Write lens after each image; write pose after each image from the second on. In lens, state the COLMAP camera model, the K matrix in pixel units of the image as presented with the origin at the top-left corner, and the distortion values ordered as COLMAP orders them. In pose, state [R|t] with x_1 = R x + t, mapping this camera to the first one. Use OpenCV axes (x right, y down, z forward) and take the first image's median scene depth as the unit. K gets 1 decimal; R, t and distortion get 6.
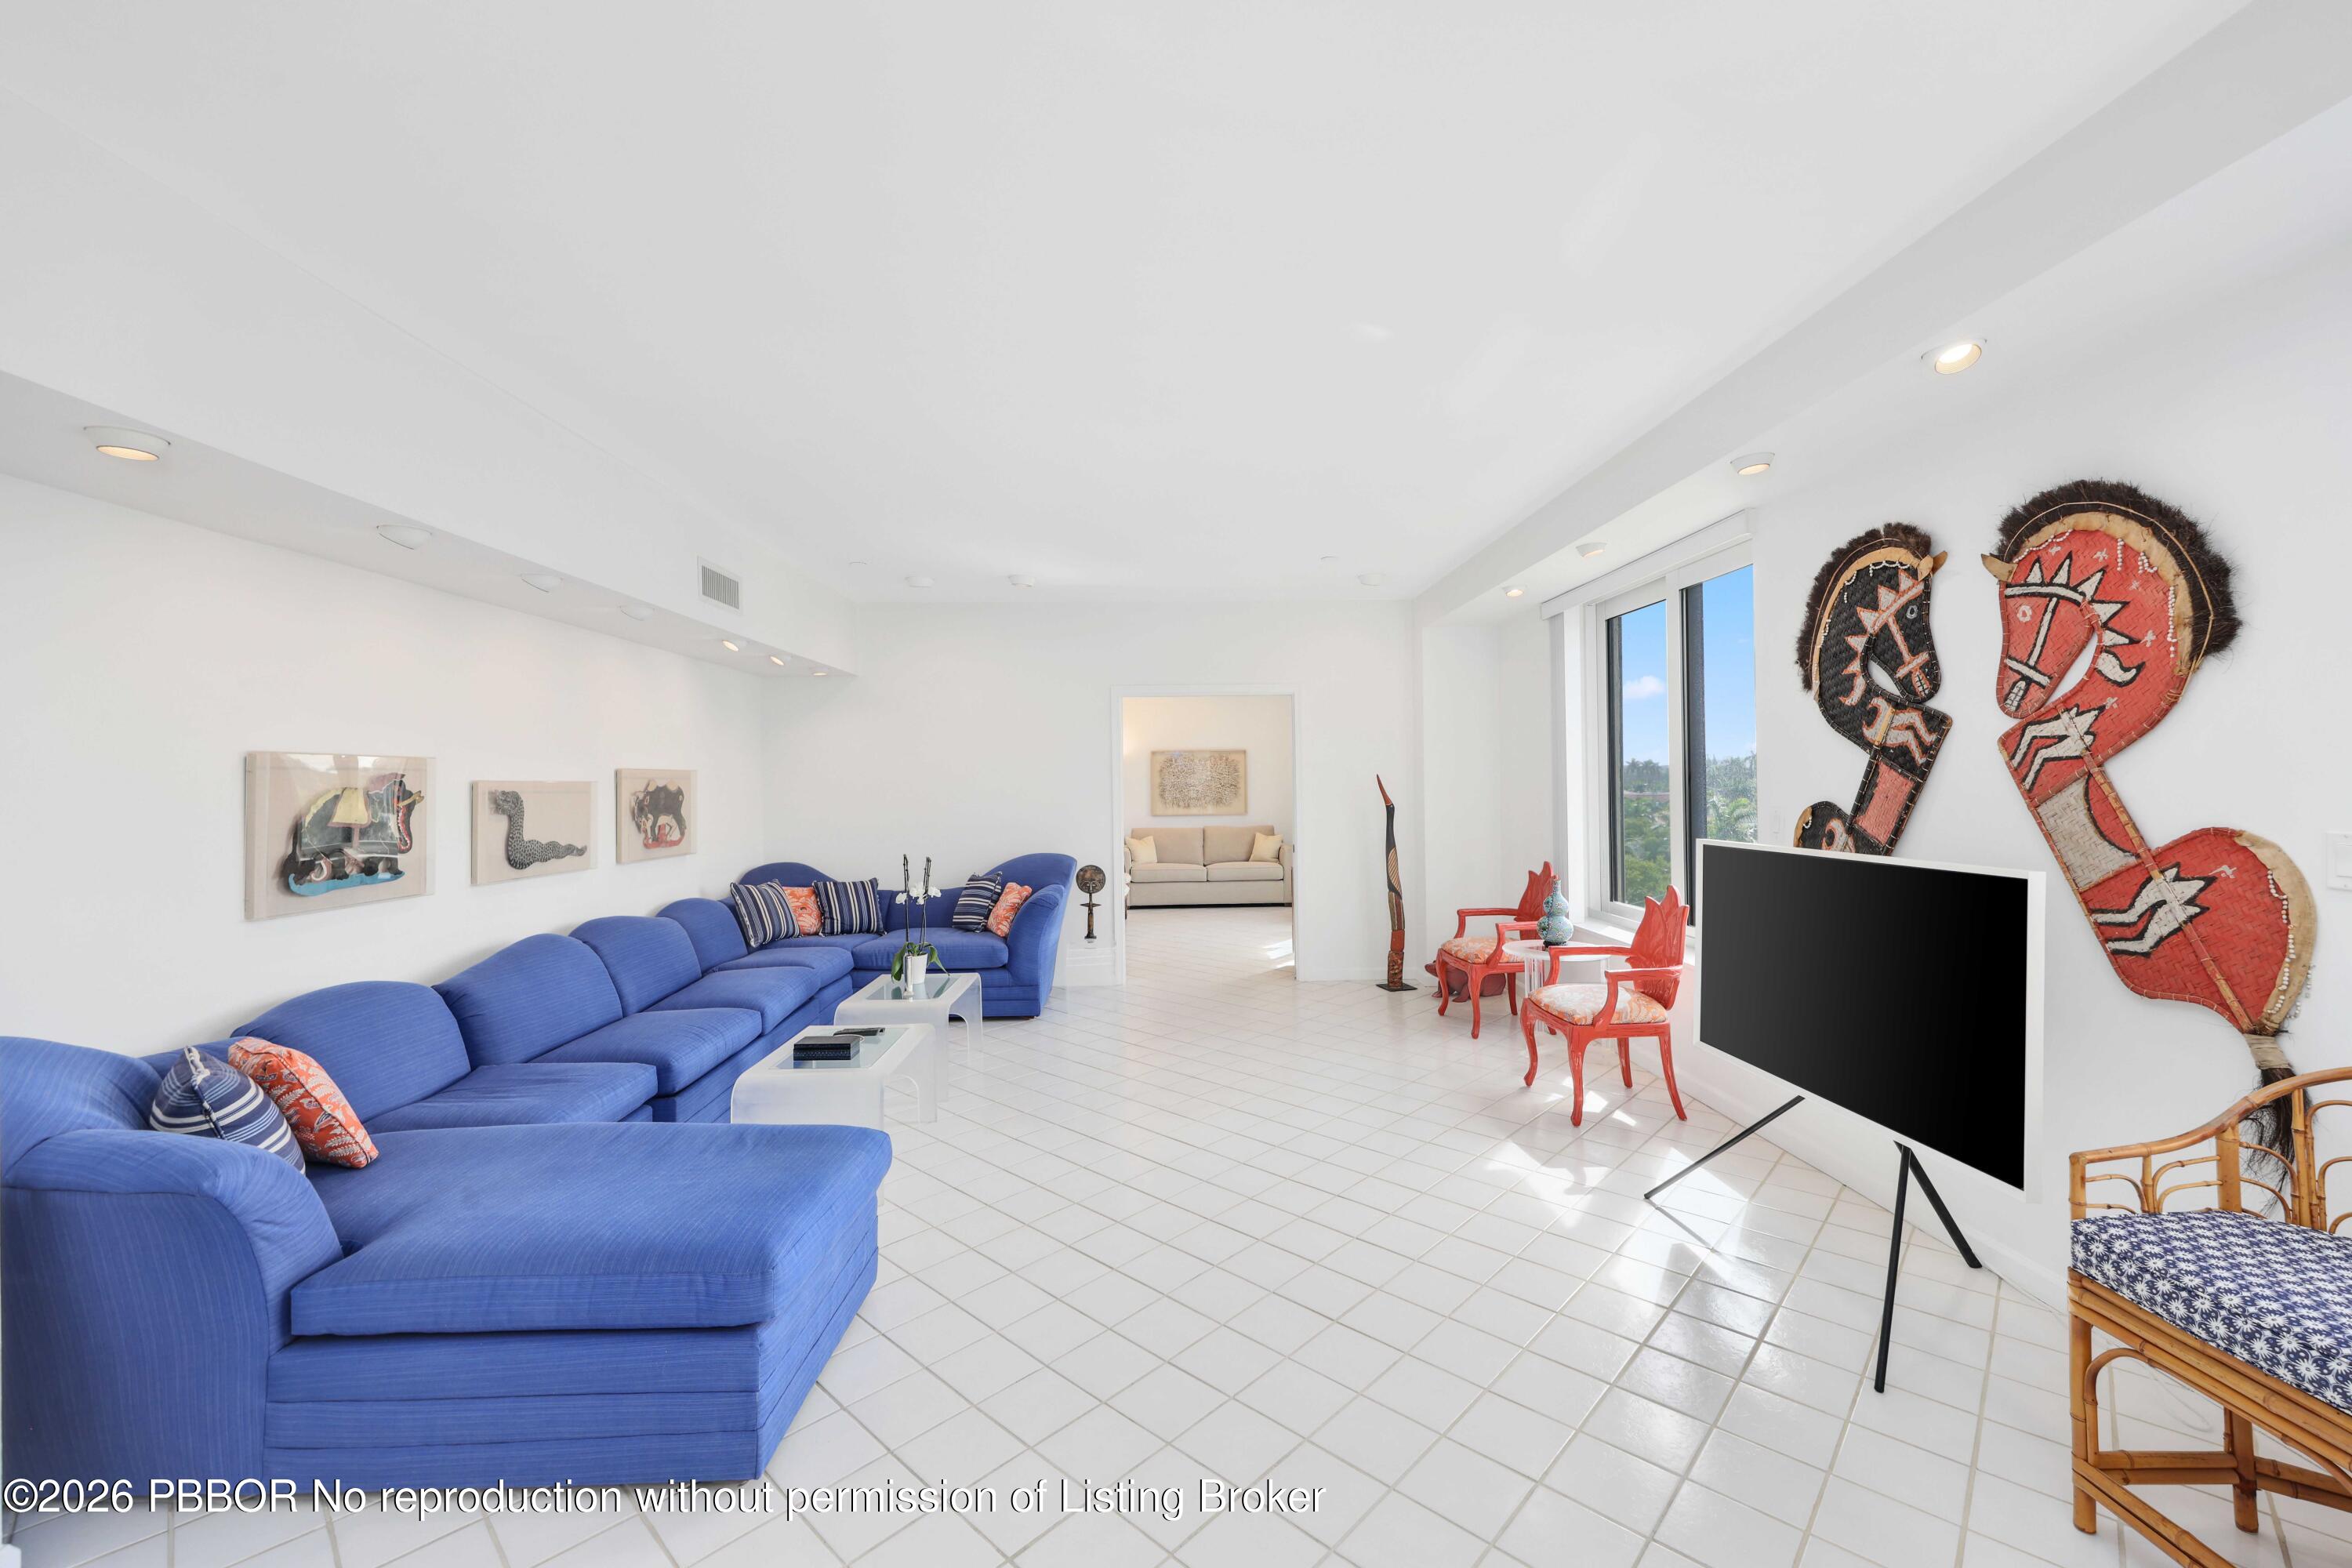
lens RADIAL K [[979.4, 0, 1176.0], [0, 979.4, 784.0], [0, 0, 1]] dist [0.023337, -0.003068]
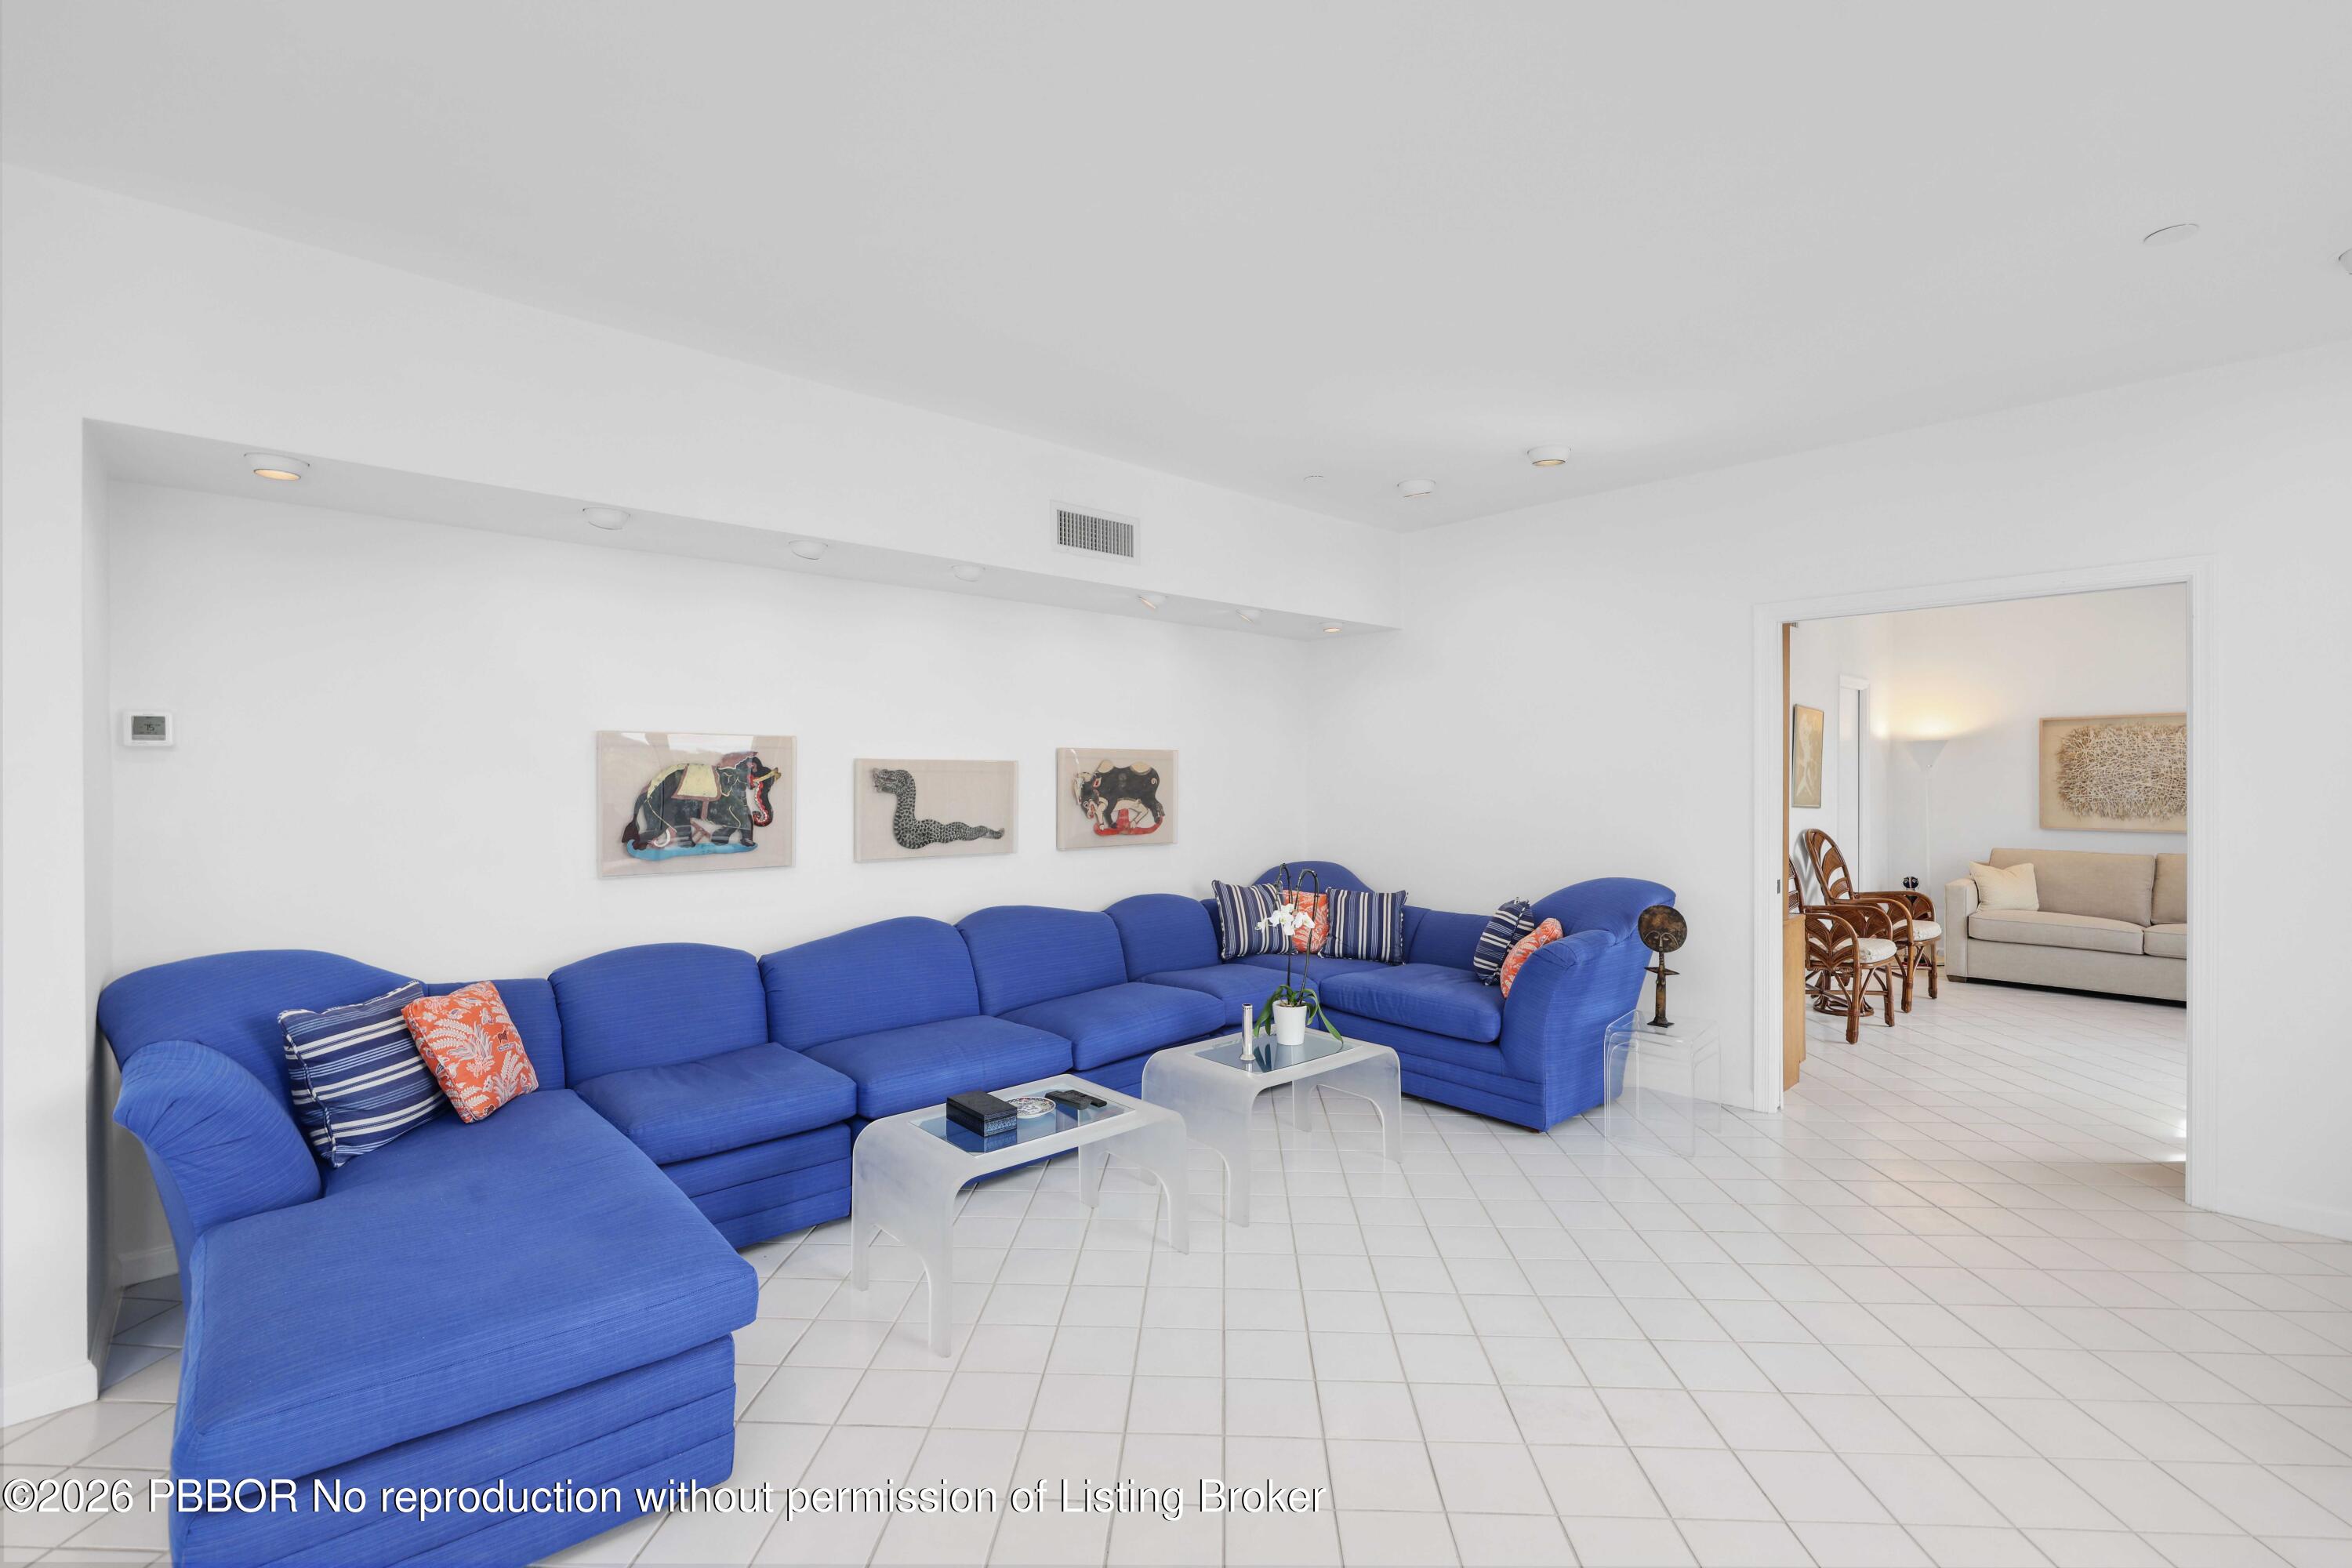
lens RADIAL K [[1043.8, 0, 1176.0], [0, 1043.8, 784.0], [0, 0, 1]] dist [0.001428, -0.000387]
pose [[0.648692, 0.018765, -0.760819, 0.256874], [-0.010364, 0.999821, 0.015823, 0.001698], [0.760980, -0.002379, 0.648771, 0.442353]]
